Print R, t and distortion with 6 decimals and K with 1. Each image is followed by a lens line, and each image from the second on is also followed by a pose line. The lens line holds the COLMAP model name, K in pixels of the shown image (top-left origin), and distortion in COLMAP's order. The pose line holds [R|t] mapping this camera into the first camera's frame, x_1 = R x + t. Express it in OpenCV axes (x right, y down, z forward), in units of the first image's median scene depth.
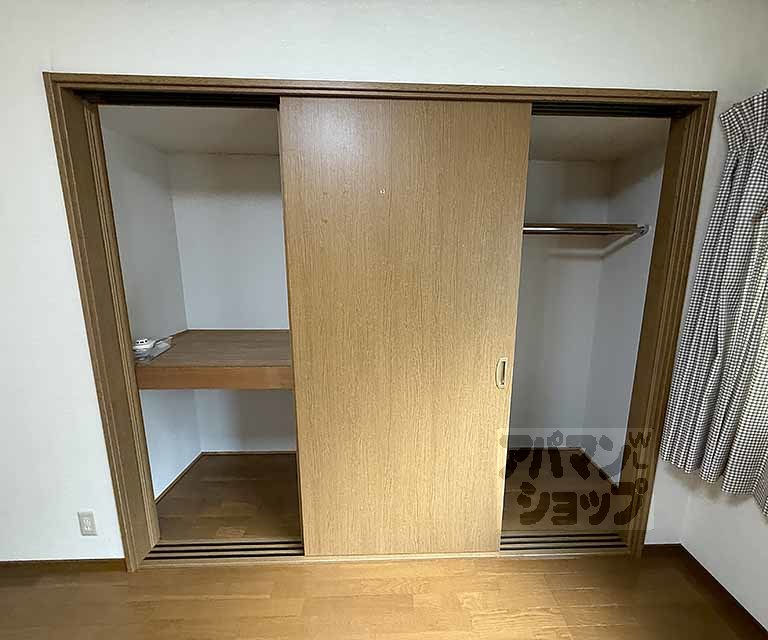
lens RADIAL K [[296.3, 0, 384.0], [0, 296.3, 320.0], [0, 0, 1]] dist [-0.007552, 0.000084]
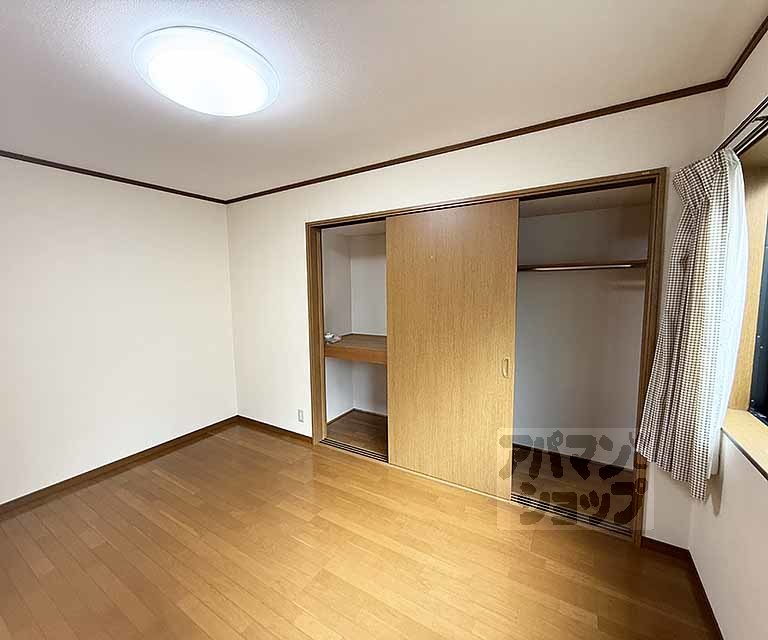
lens RADIAL K [[331.6, 0, 384.0], [0, 331.6, 320.0], [0, 0, 1]] dist [-0.000446, 0.000022]
pose [[0.843544, 0.035187, -0.535905, 0.739454], [-0.075232, 0.995754, -0.053039, 0.071250], [0.531764, 0.085058, 0.842610, -0.743921]]
